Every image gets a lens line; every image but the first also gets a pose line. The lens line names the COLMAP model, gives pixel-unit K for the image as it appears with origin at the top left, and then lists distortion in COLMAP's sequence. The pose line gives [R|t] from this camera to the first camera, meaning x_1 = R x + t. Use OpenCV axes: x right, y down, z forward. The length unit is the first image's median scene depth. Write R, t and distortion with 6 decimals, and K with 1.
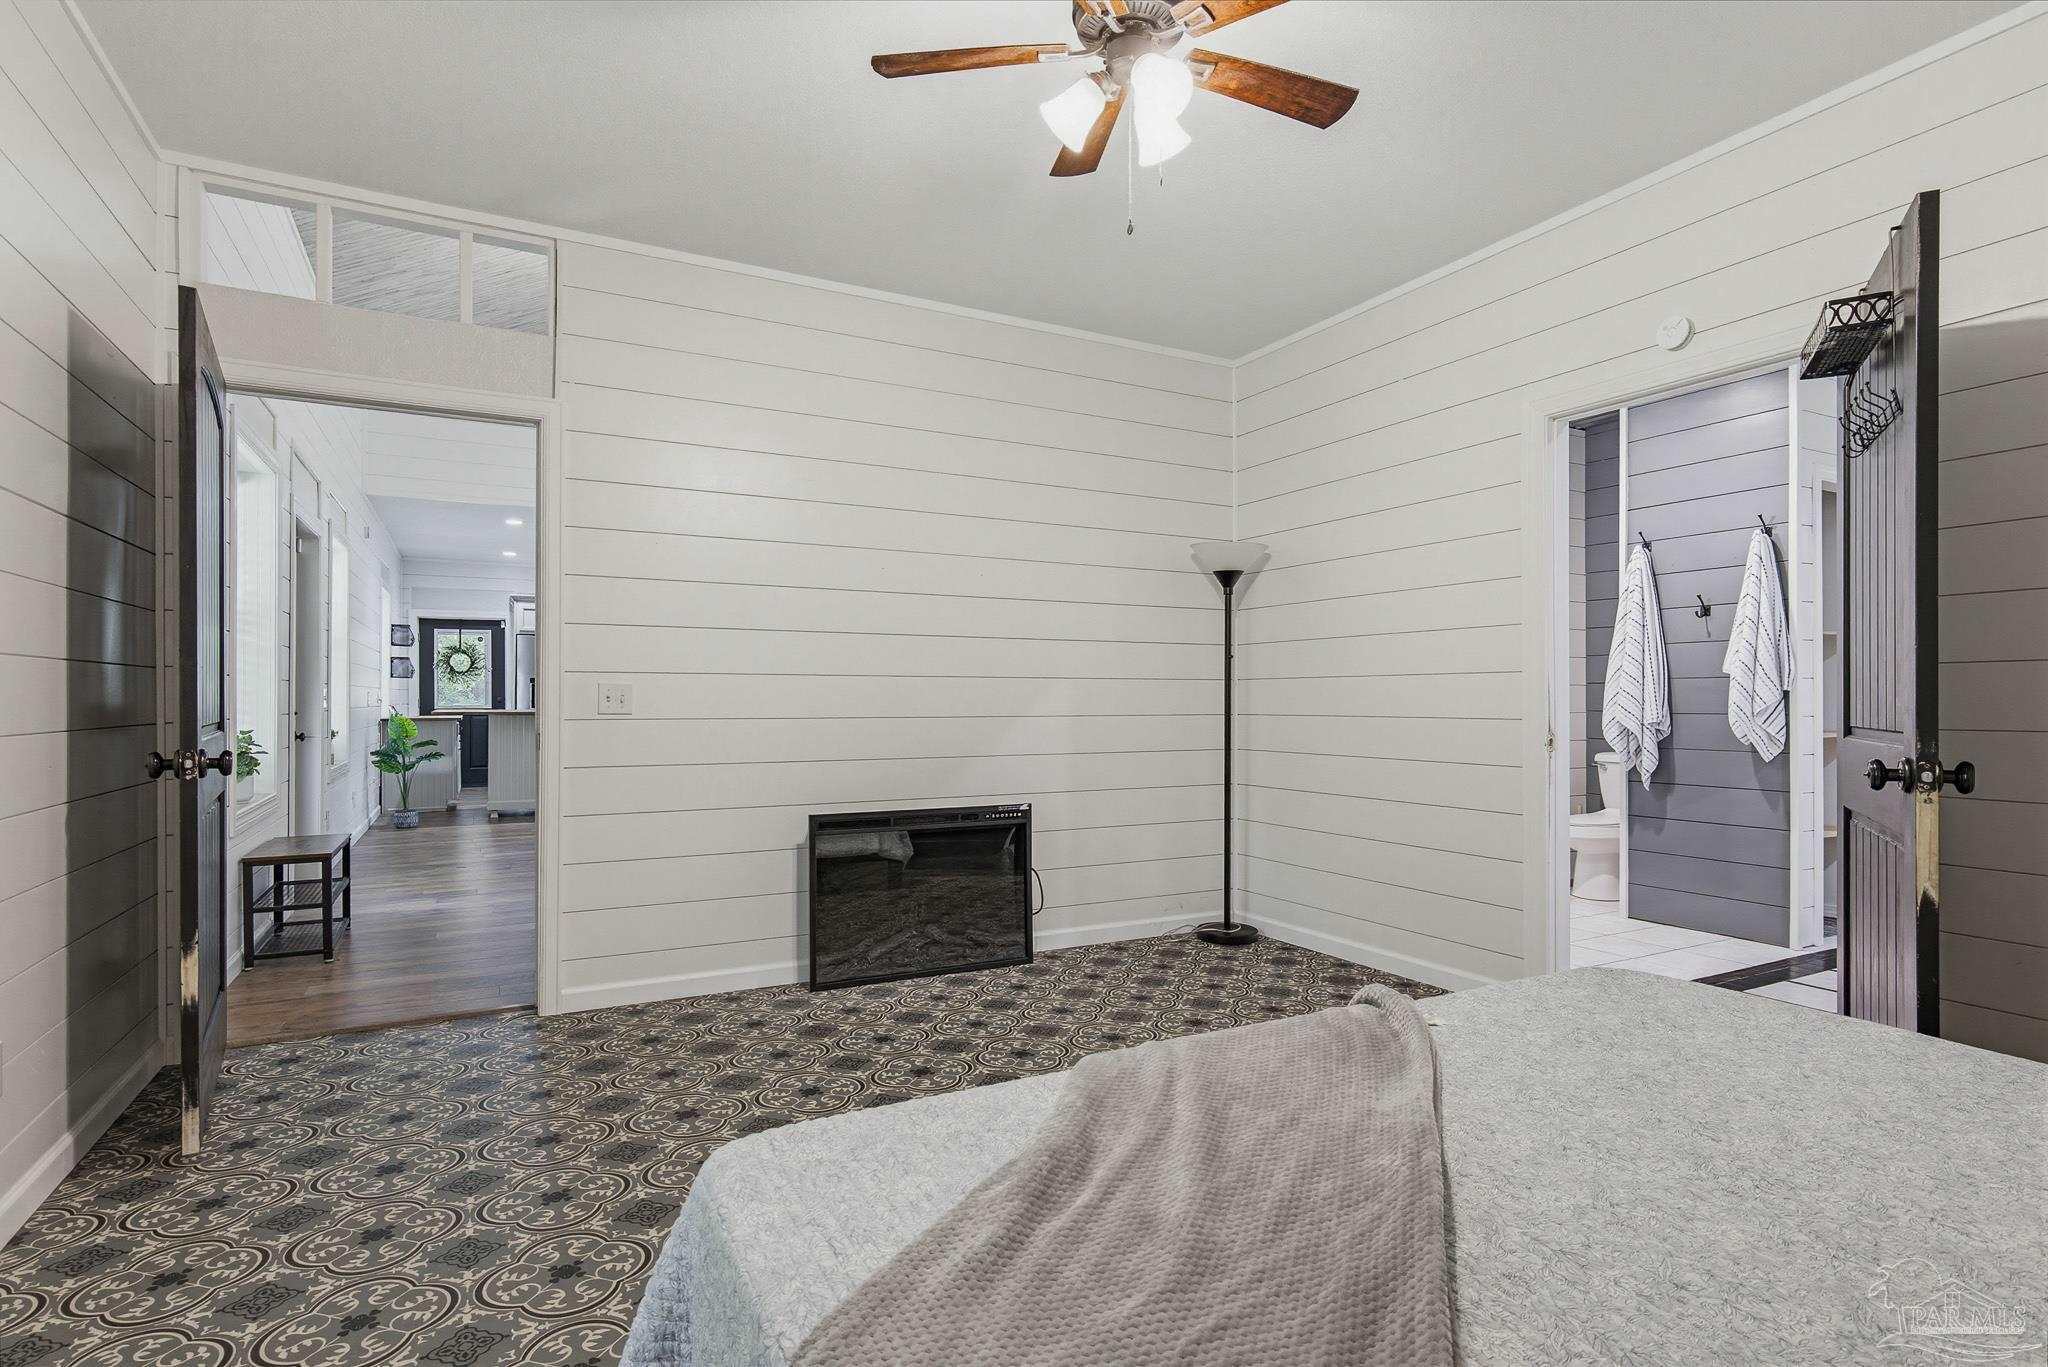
lens RADIAL K [[1041.2, 0, 1015.8], [0, 1041.2, 692.8], [0, 0, 1]] dist [0.002351, 0.000695]
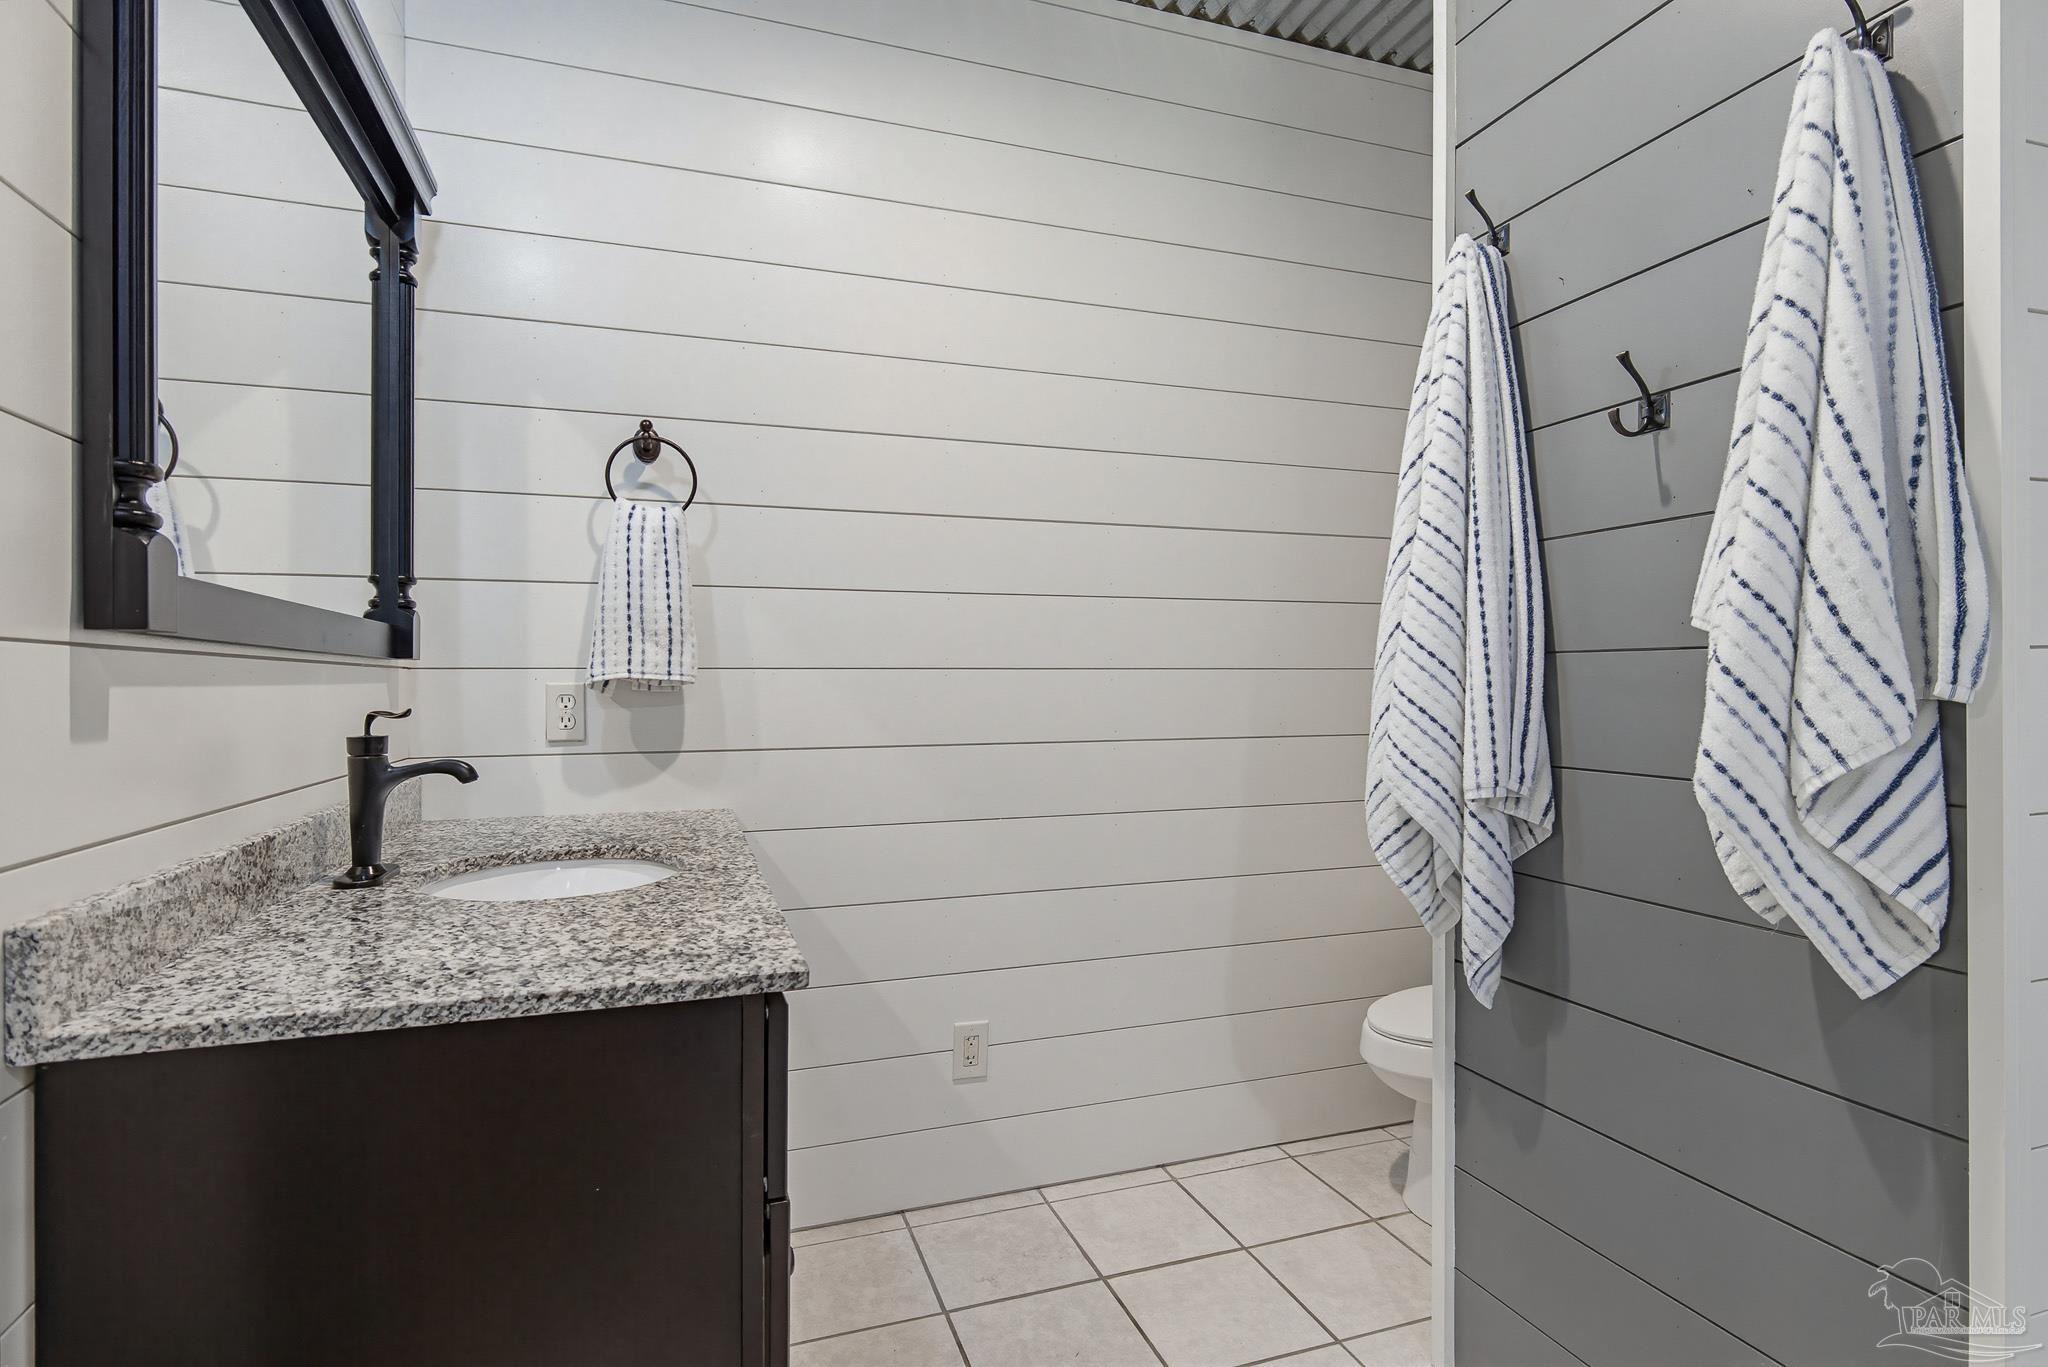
lens RADIAL K [[1041.2, 0, 1036.5], [0, 1041.2, 679.5], [0, 0, 1]] dist [0.002351, 0.000695]
pose [[0.990675, -0.003777, -0.136194, 0.560885], [0.004817, 0.999962, 0.007304, -0.009604], [0.136161, -0.007892, 0.990655, 0.731793]]
